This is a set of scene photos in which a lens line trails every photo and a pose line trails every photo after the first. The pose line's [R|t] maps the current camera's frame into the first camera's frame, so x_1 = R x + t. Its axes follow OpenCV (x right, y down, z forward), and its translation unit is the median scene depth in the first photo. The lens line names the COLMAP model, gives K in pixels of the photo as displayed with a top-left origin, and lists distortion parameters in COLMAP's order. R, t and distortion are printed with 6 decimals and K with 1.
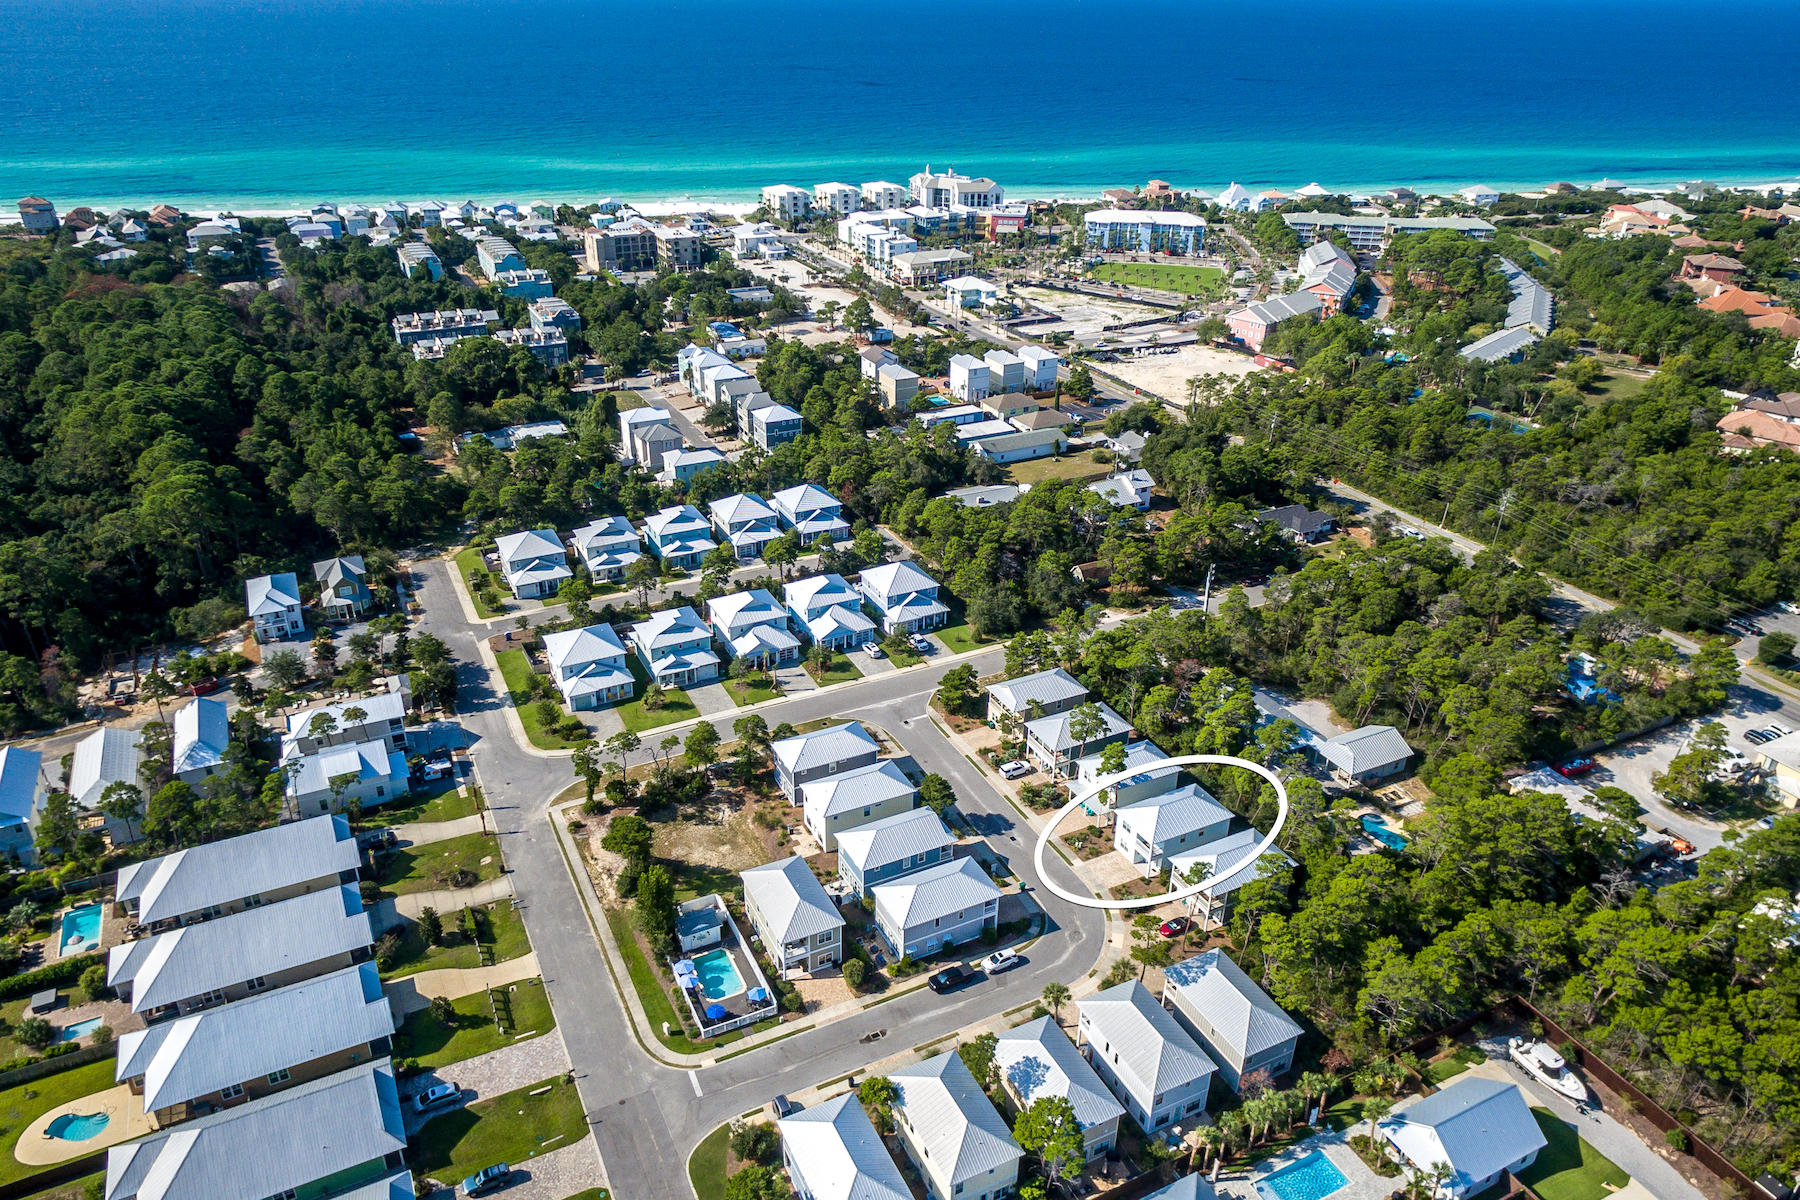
lens RADIAL K [[1229.9, 0, 900.0], [0, 1229.9, 600.0], [0, 0, 1]] dist [0.000976, 0.006301]
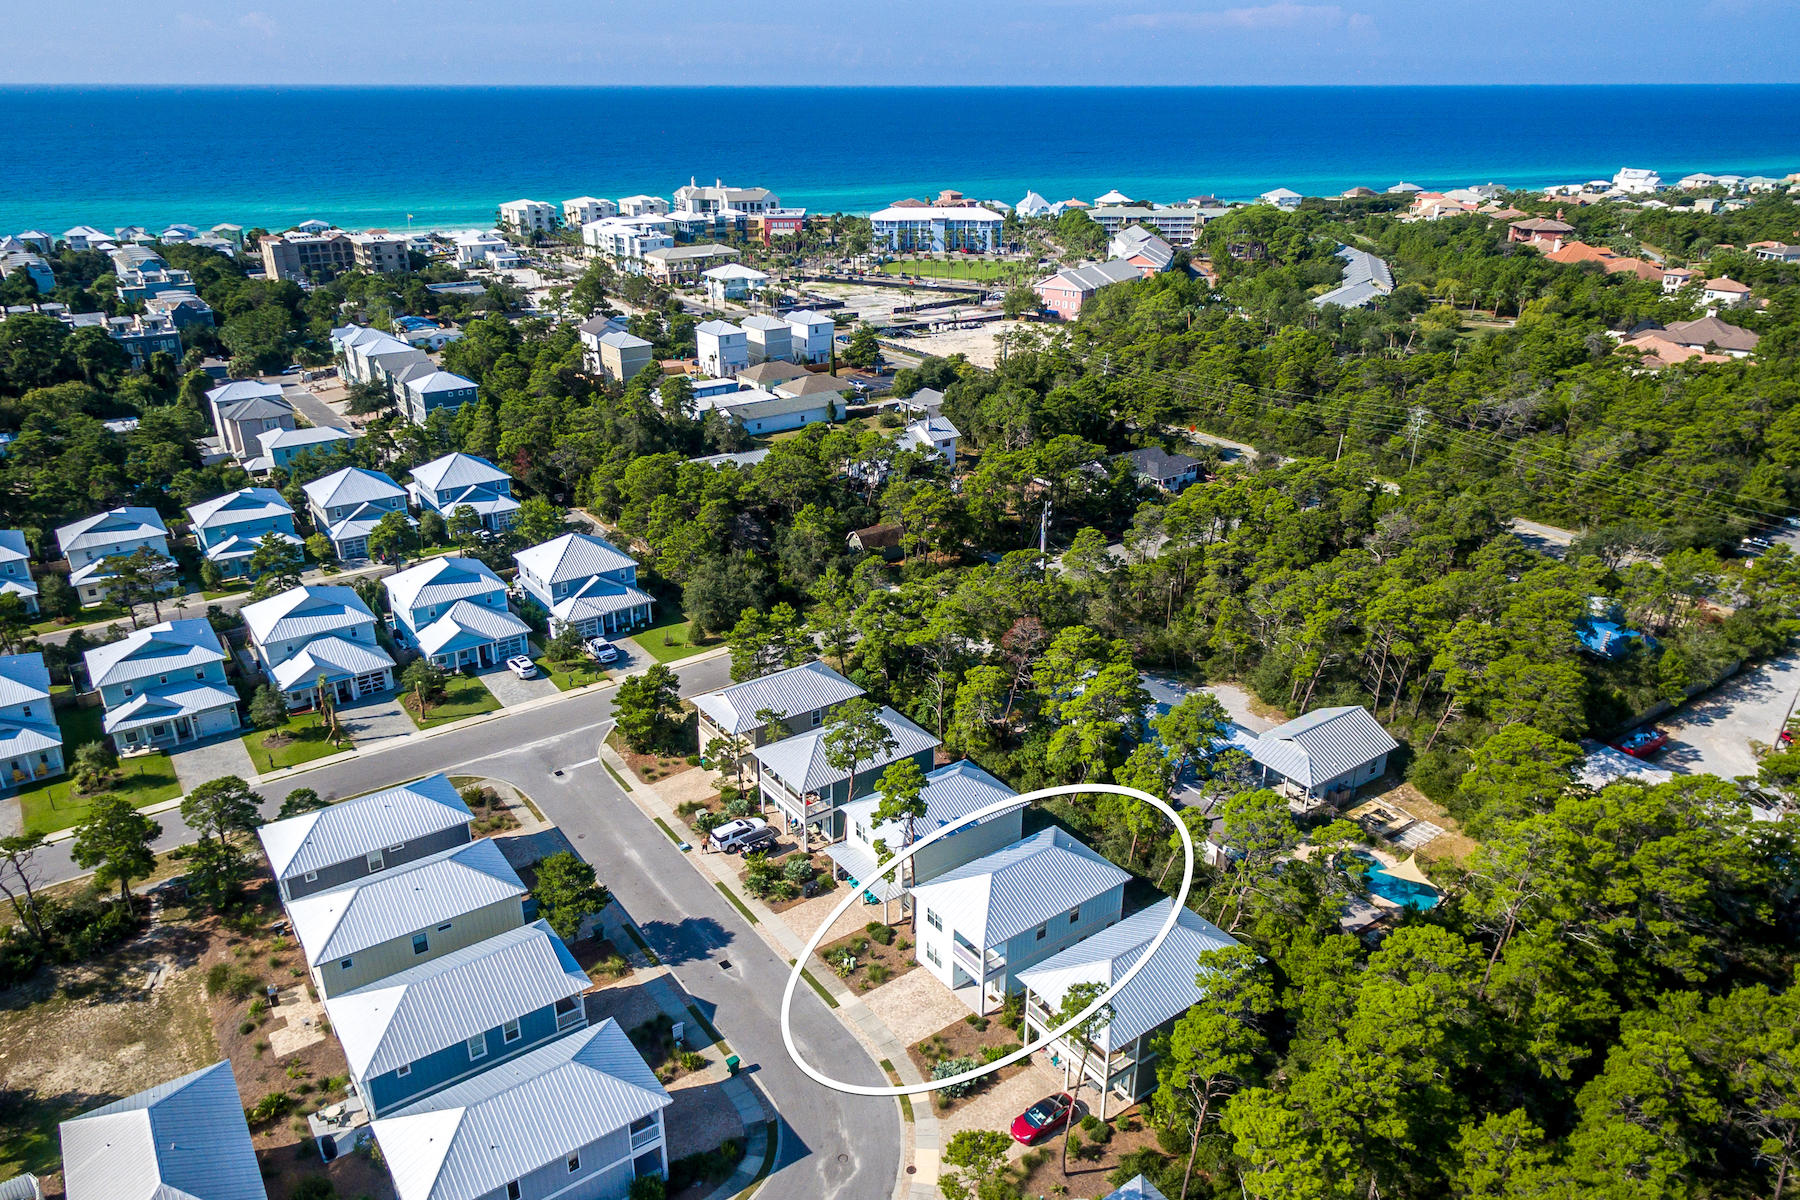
lens RADIAL K [[1229.9, 0, 900.0], [0, 1229.9, 600.0], [0, 0, 1]] dist [0.000976, 0.006301]
pose [[0.988330, -0.070506, 0.135031, 0.081314], [0.080183, 0.994485, -0.067611, 0.062635], [-0.129520, 0.077649, 0.988532, 0.355371]]
